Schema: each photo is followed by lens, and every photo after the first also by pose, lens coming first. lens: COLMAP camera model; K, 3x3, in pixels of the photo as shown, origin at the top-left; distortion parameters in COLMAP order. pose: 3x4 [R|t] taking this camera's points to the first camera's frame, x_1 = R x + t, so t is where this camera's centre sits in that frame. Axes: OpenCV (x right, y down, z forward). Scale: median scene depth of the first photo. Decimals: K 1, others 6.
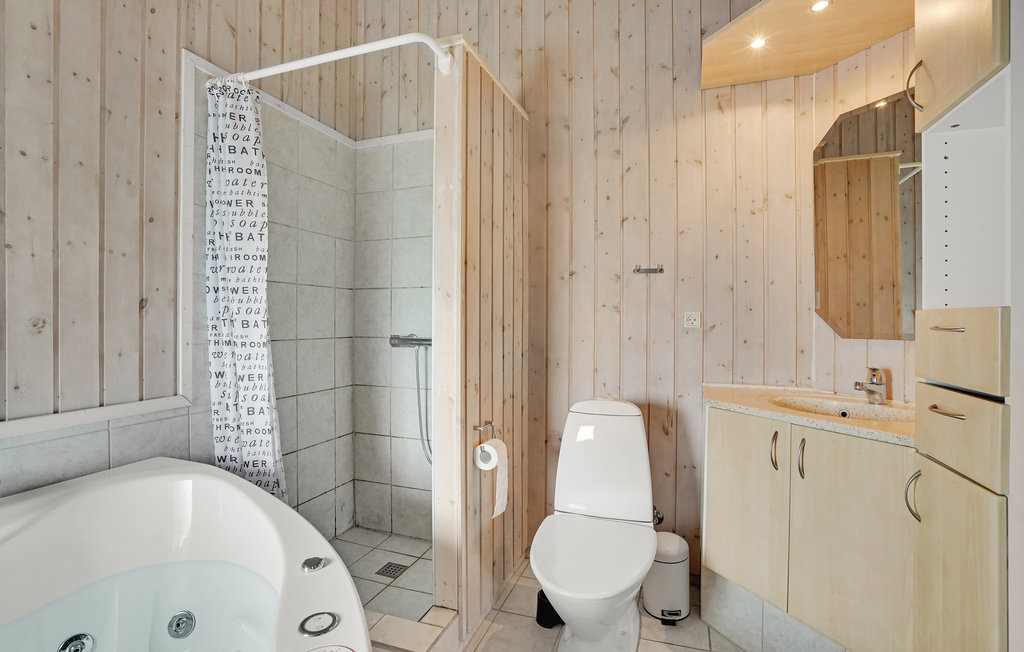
lens RADIAL K [[482.1, 0, 521.2], [0, 482.1, 322.8], [0, 0, 1]] dist [-0.042550, 0.015815]
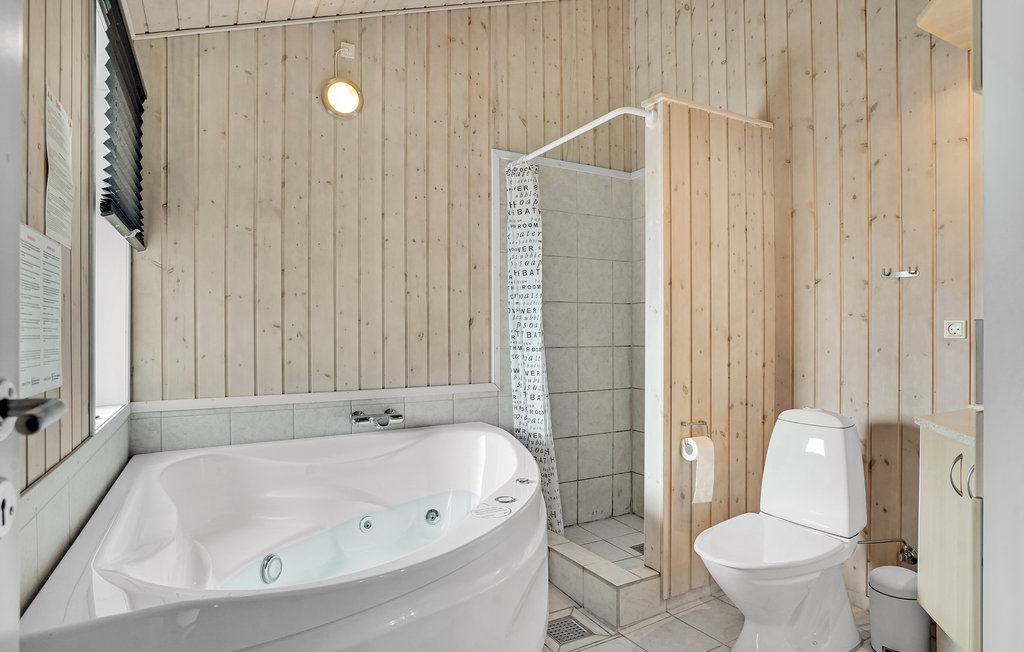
lens RADIAL K [[553.5, 0, 515.5], [0, 553.5, 332.1], [0, 0, 1]] dist [-0.015625, 0.003905]
pose [[0.763464, -0.003845, -0.645838, 0.430096], [0.004247, 0.999991, -0.000933, -0.003799], [0.645836, -0.002031, 0.763474, -0.263341]]
